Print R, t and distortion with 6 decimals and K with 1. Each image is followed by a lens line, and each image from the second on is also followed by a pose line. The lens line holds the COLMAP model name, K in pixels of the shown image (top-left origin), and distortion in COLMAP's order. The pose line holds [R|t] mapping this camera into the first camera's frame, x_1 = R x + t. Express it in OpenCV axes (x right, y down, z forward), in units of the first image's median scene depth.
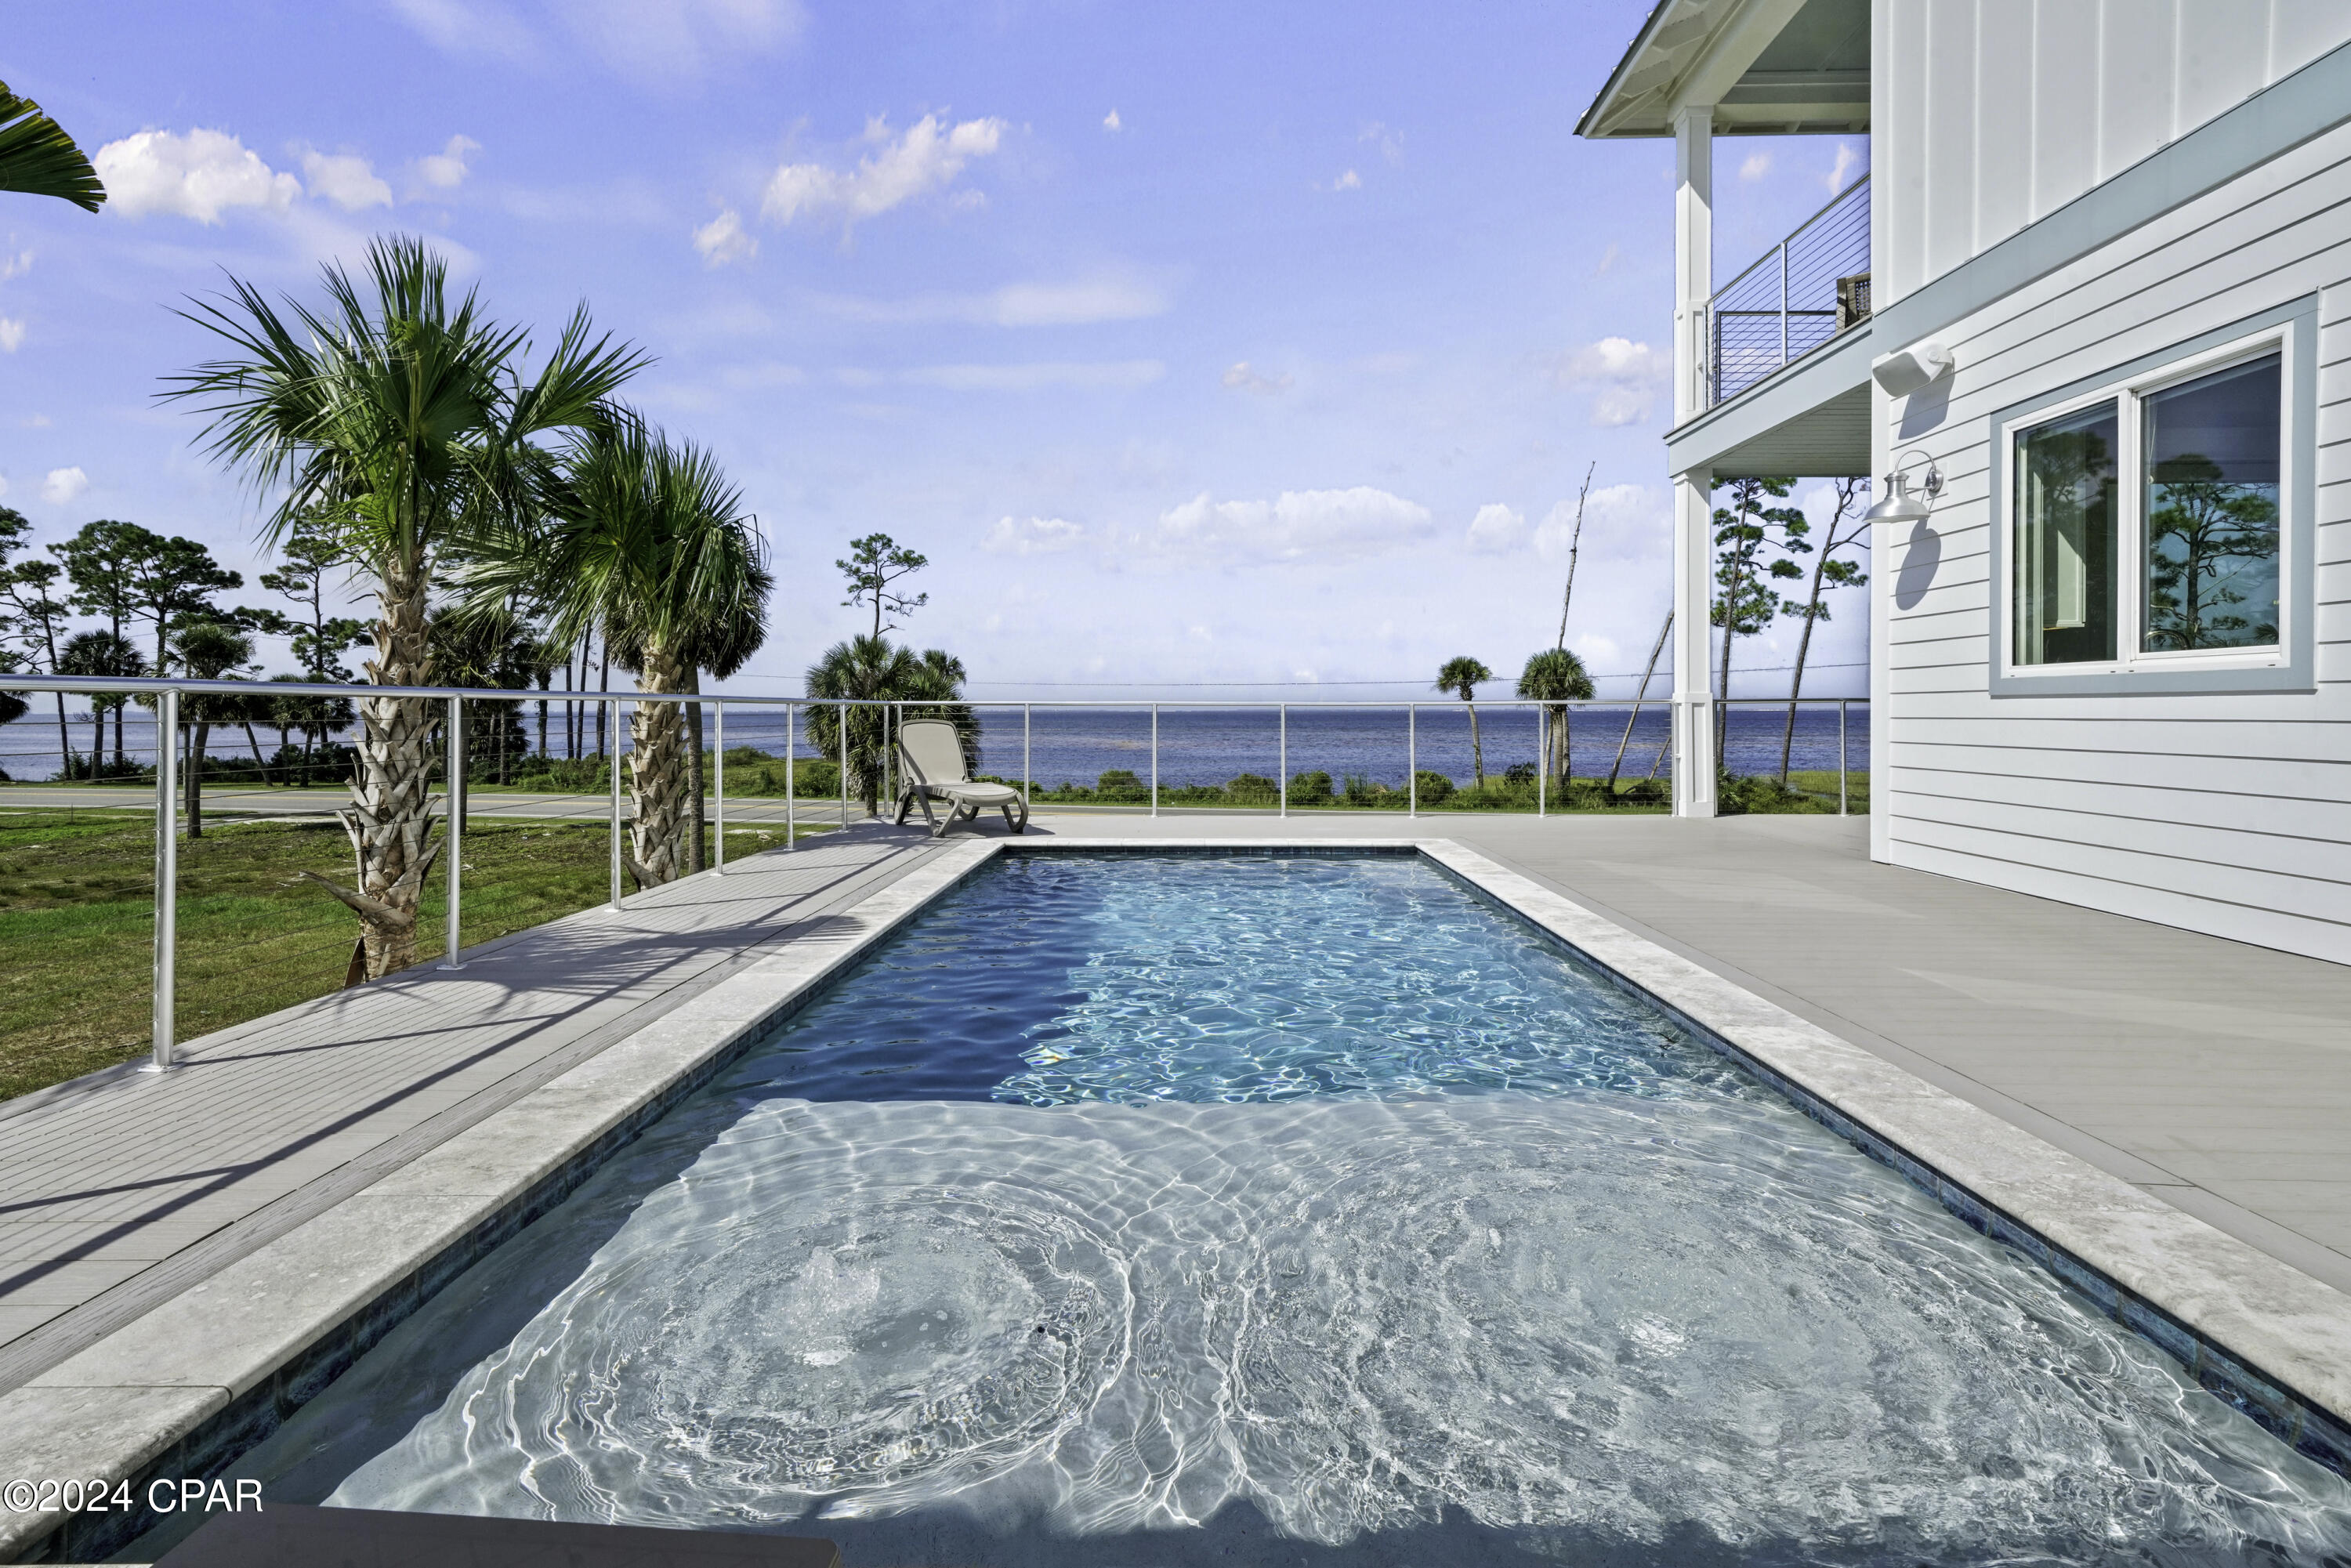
lens RADIAL K [[1103.6, 0, 1146.3], [0, 1103.6, 711.5], [0, 0, 1]] dist [0.004836, 0.000119]
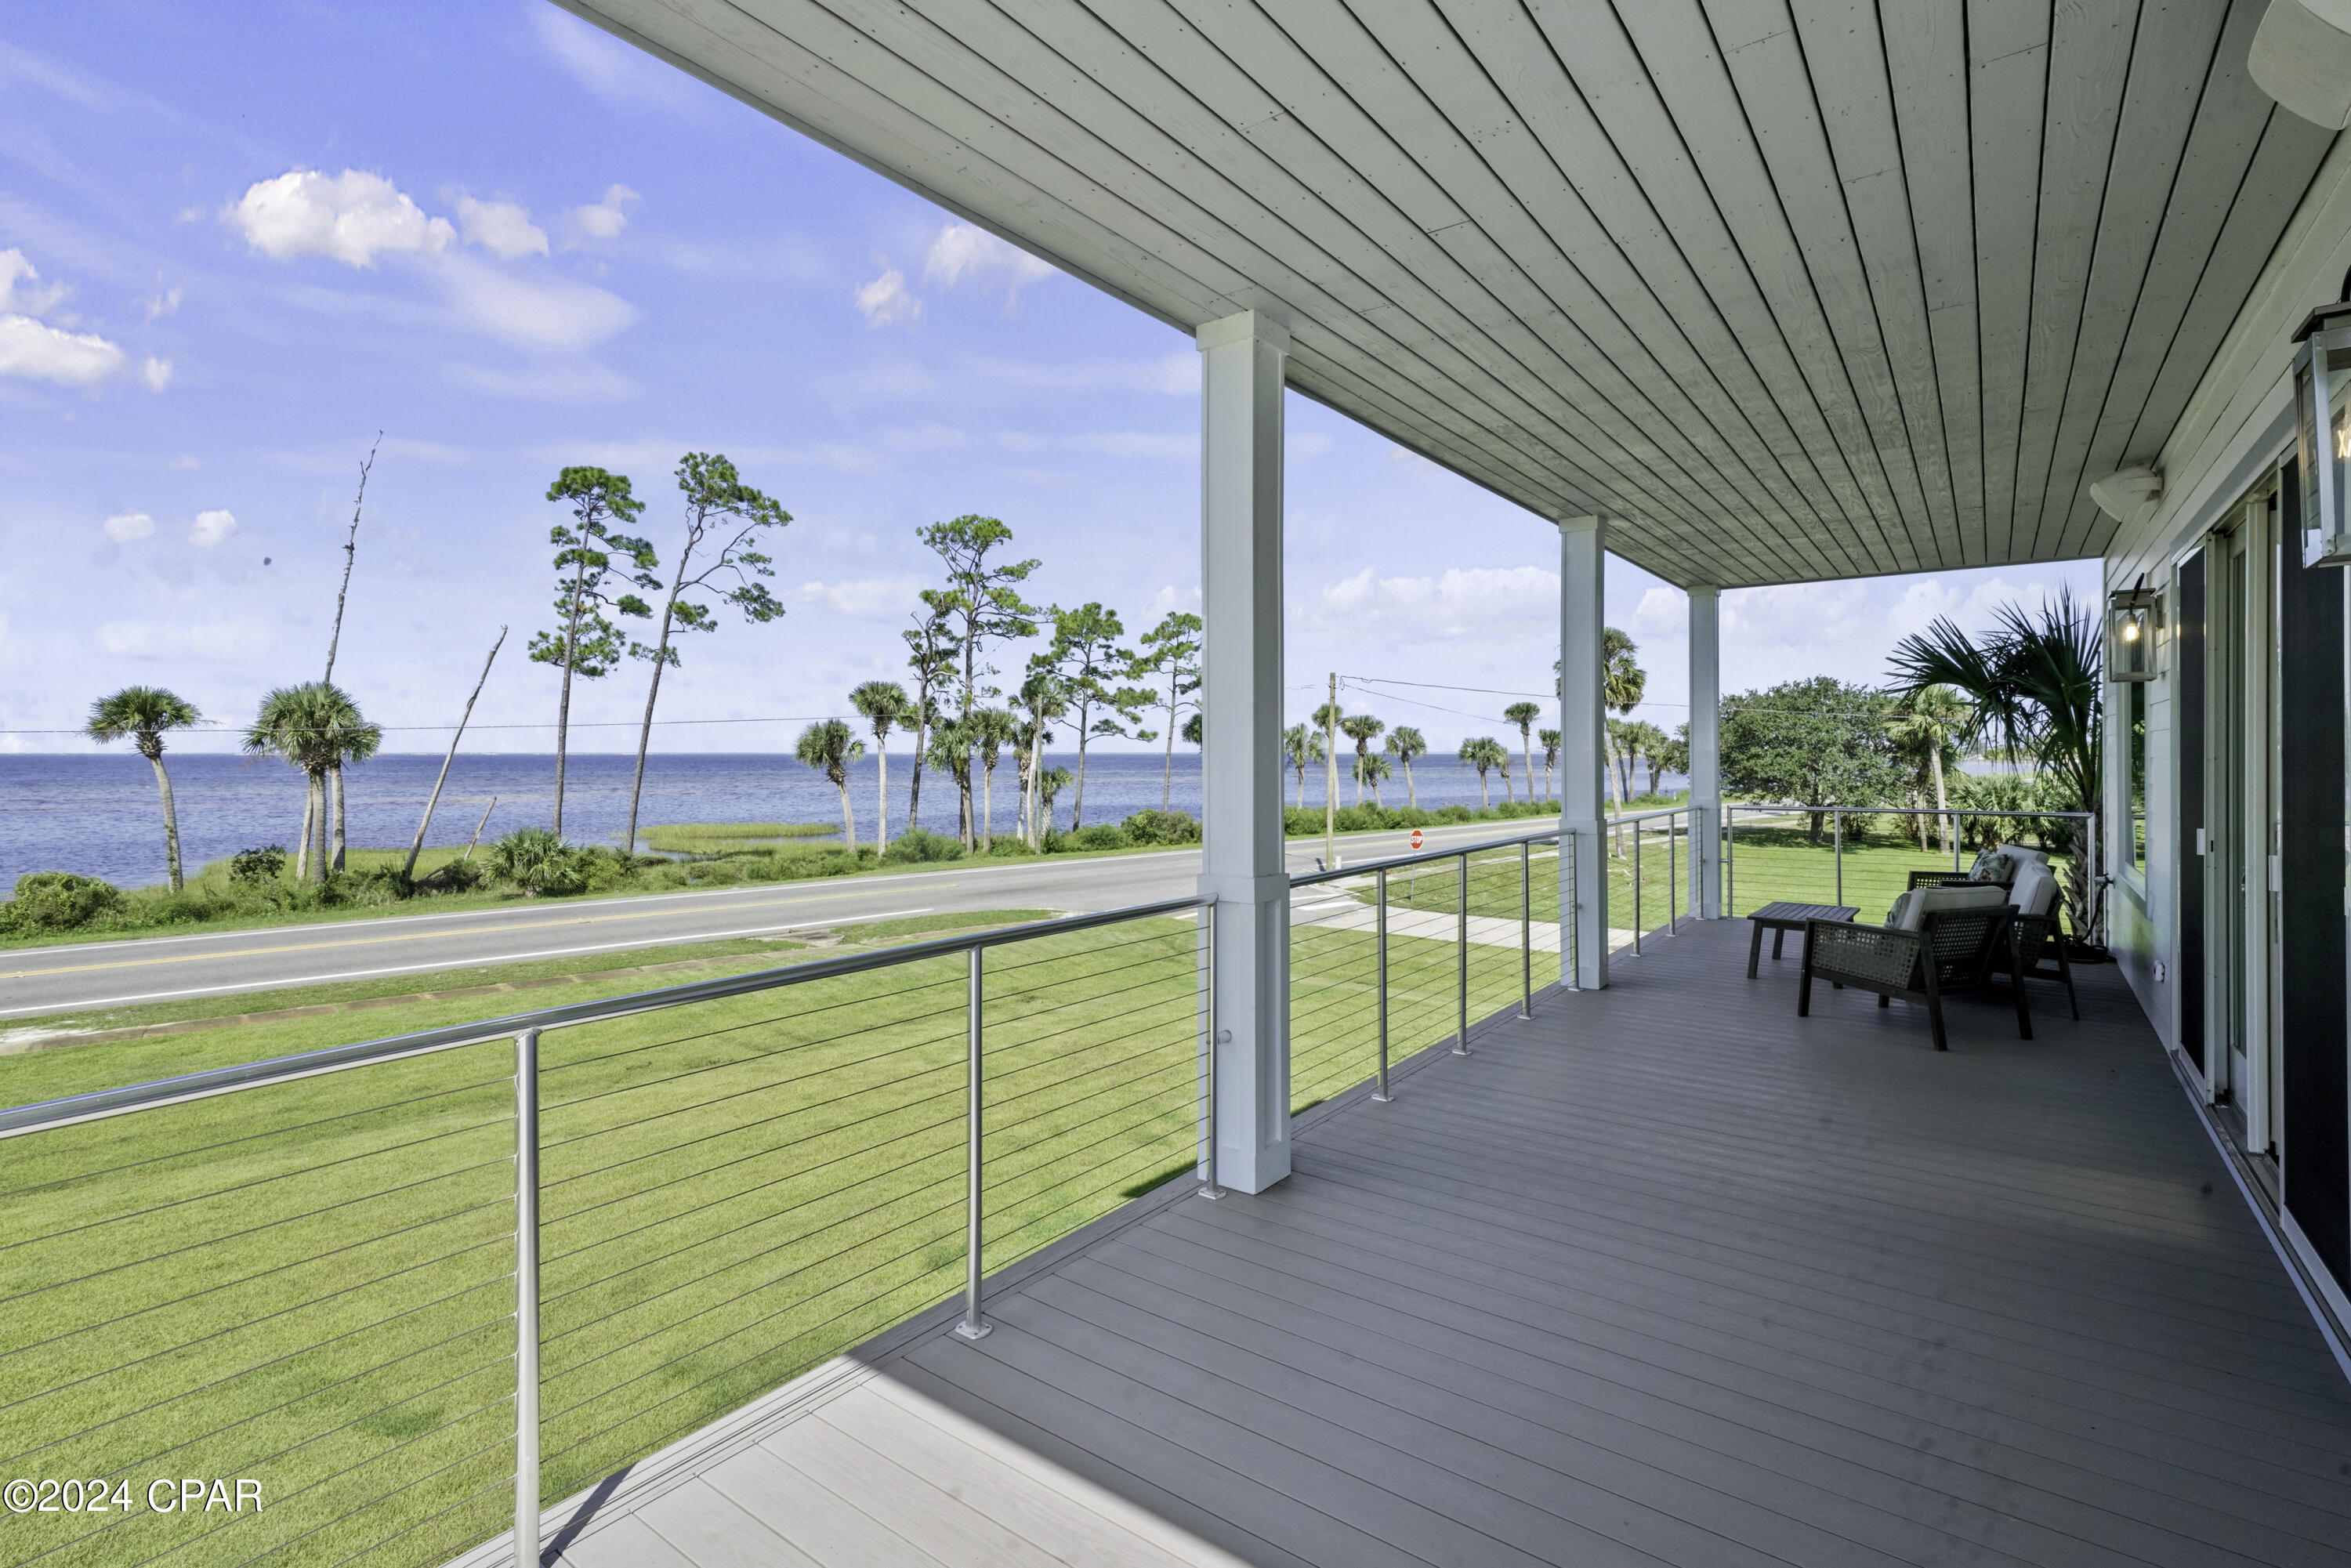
lens RADIAL K [[1103.6, 0, 1168.4], [0, 1103.6, 753.0], [0, 0, 1]] dist [0.004836, 0.000119]
pose [[0.570237, 0.001288, 0.821479, 0.102262], [-0.001240, 0.999999, -0.000708, -0.011842], [-0.821479, -0.000615, 0.570238, 0.153977]]
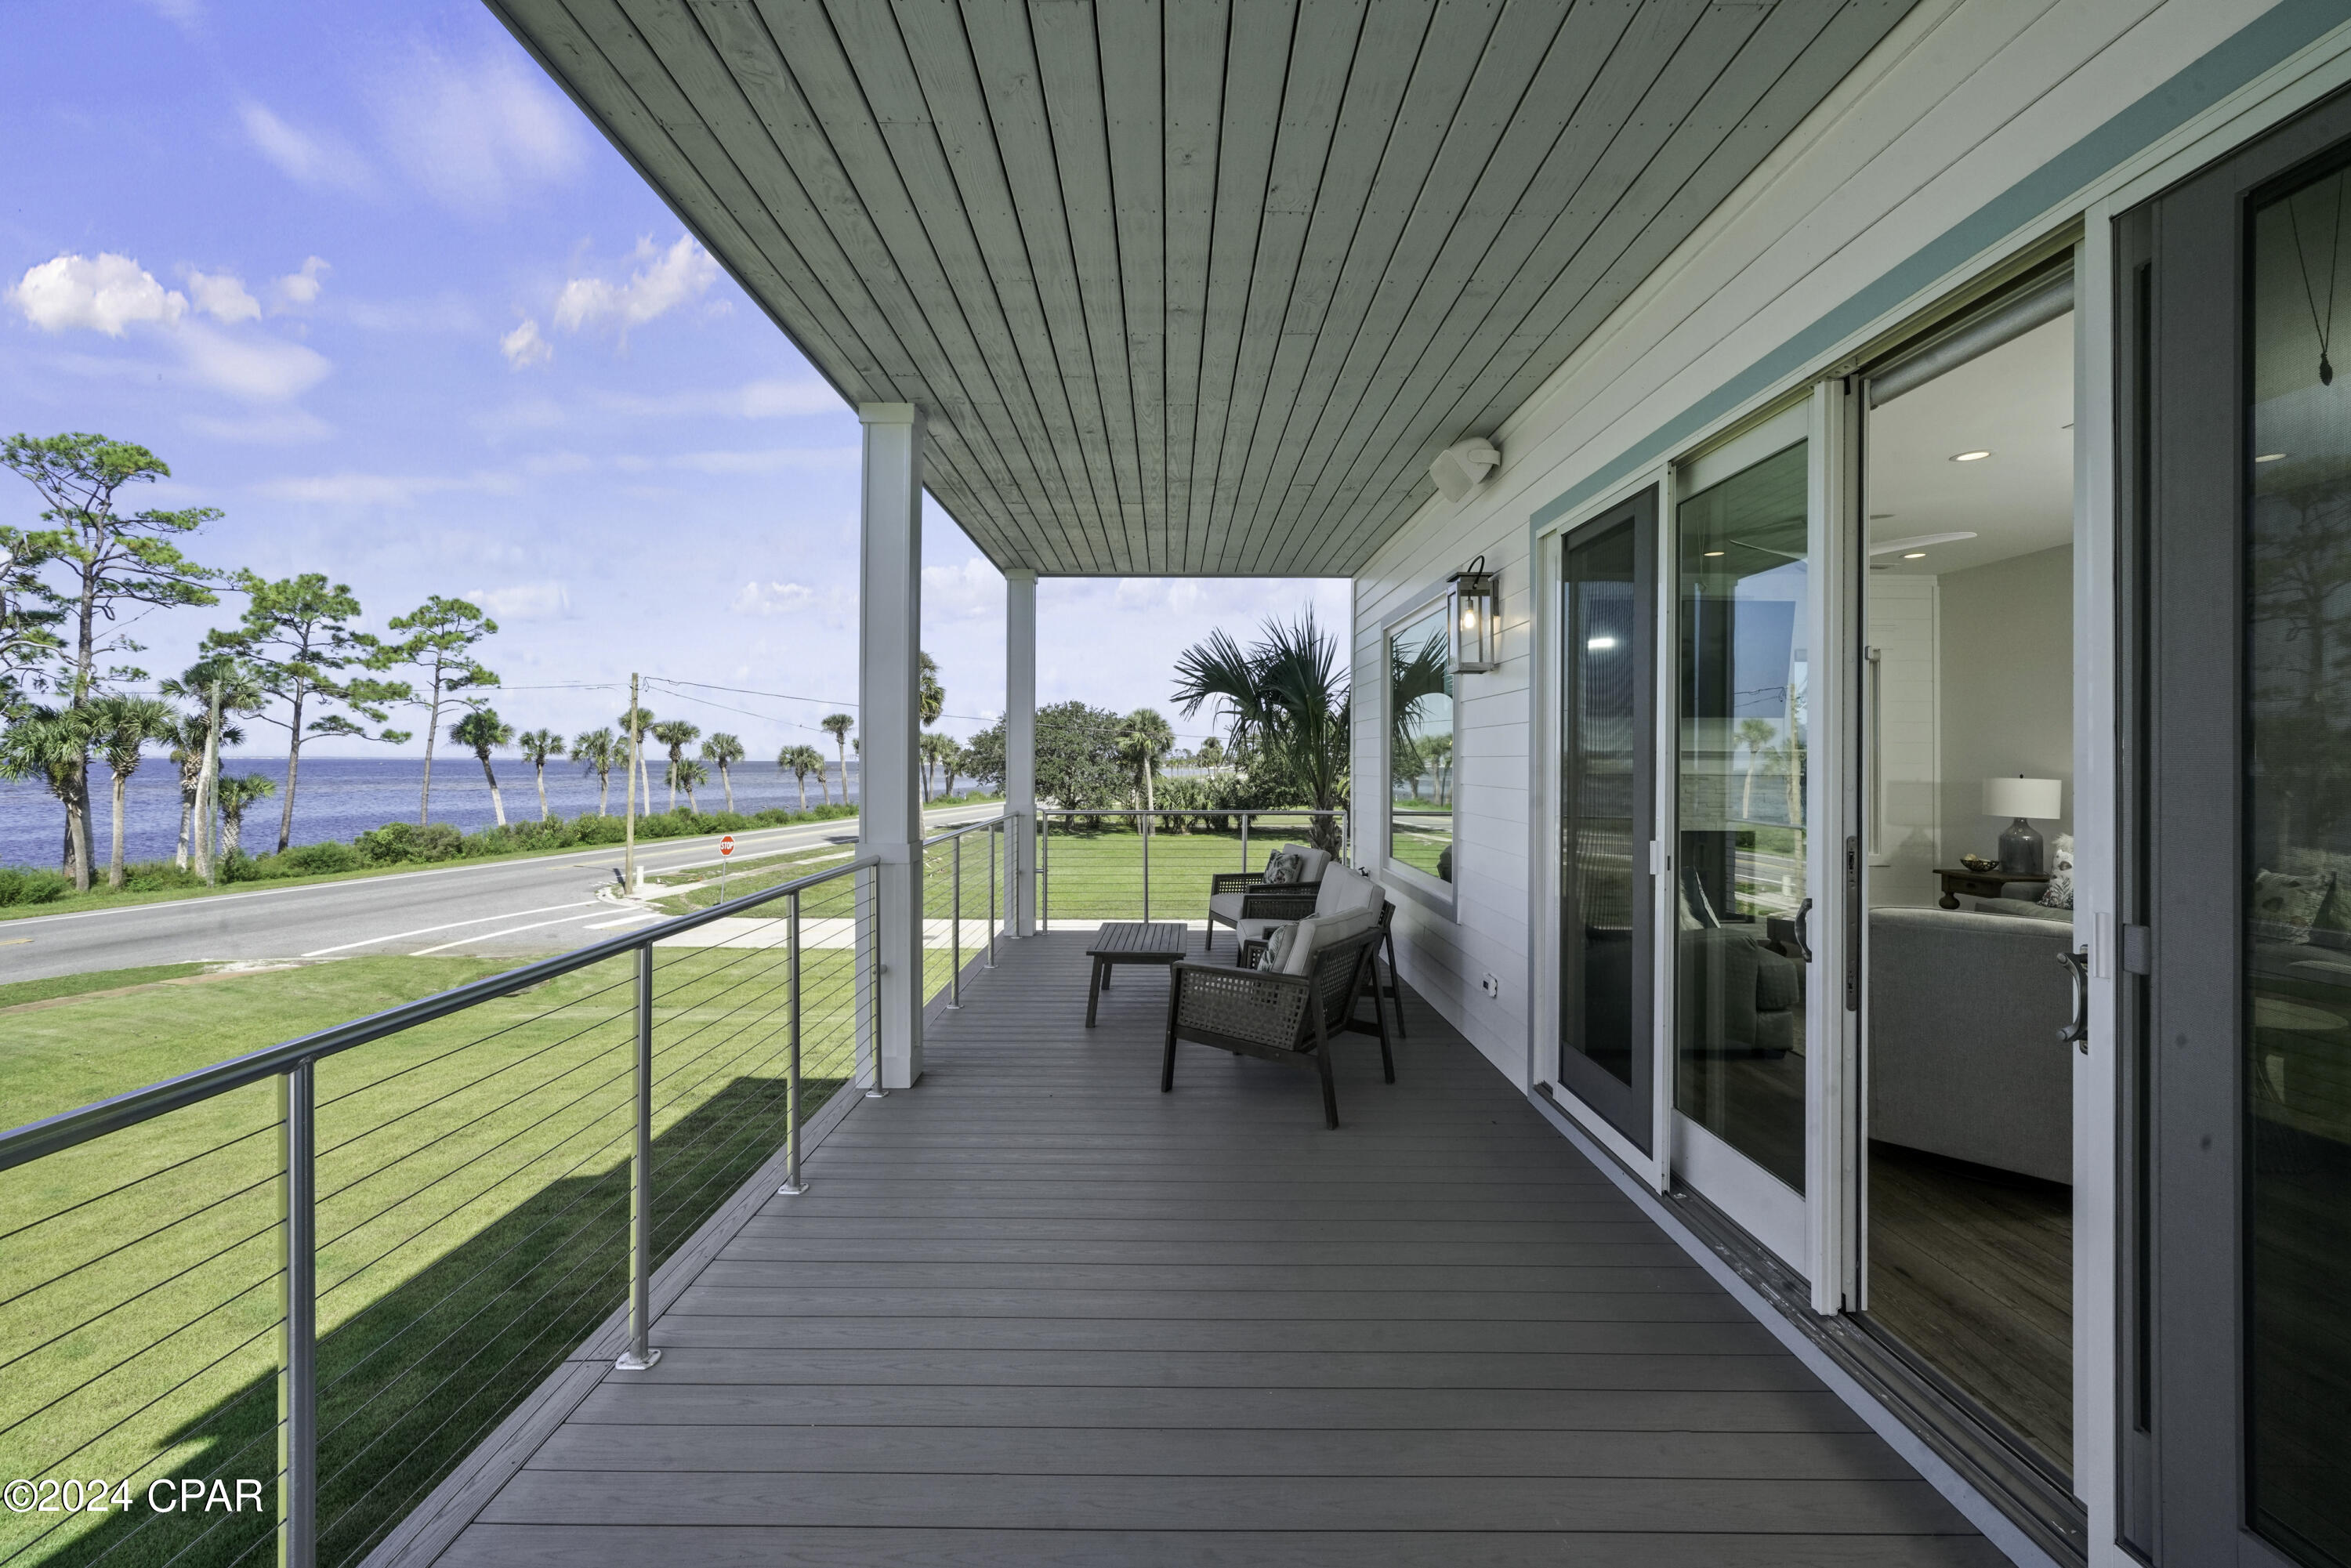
lens RADIAL K [[956.5, 0, 1166.0], [0, 956.5, 757.2], [0, 0, 1]] dist [-0.002984, 0.000510]
pose [[-0.032091, 0.006493, 0.999464, 0.163066], [-0.006022, 0.999959, -0.006689, -0.010613], [-0.999467, -0.006234, -0.032051, 0.169343]]
